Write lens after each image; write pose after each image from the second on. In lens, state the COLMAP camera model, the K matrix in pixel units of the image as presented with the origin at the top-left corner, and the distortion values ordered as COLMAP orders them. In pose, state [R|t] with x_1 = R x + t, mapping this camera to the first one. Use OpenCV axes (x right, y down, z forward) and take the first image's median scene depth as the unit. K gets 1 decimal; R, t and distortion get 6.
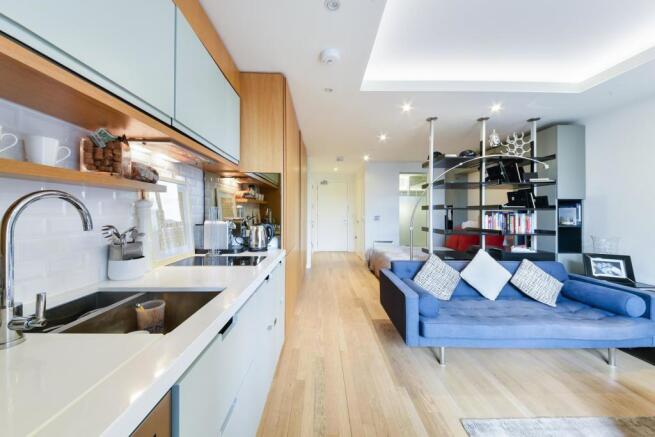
lens RADIAL K [[238.8, 0, 326.9], [0, 238.8, 214.3], [0, 0, 1]] dist [0.011320, -0.000045]
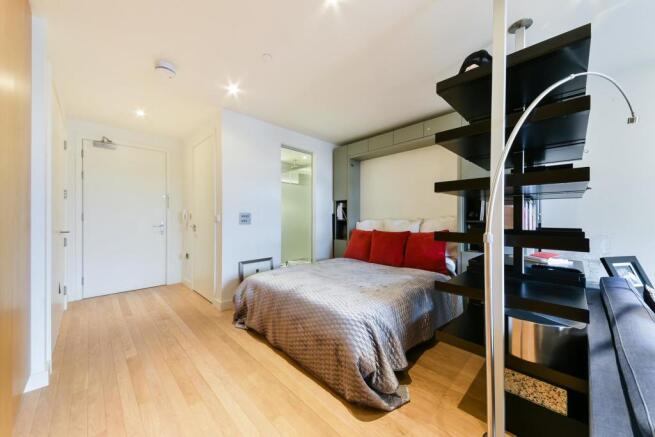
lens RADIAL K [[238.8, 0, 327.3], [0, 238.8, 215.8], [0, 0, 1]] dist [0.011320, -0.000045]
pose [[0.725994, -0.004665, 0.687686, -0.023692], [0.010621, 0.999934, -0.004429, 0.014402], [-0.687620, 0.010519, 0.725995, 0.488172]]
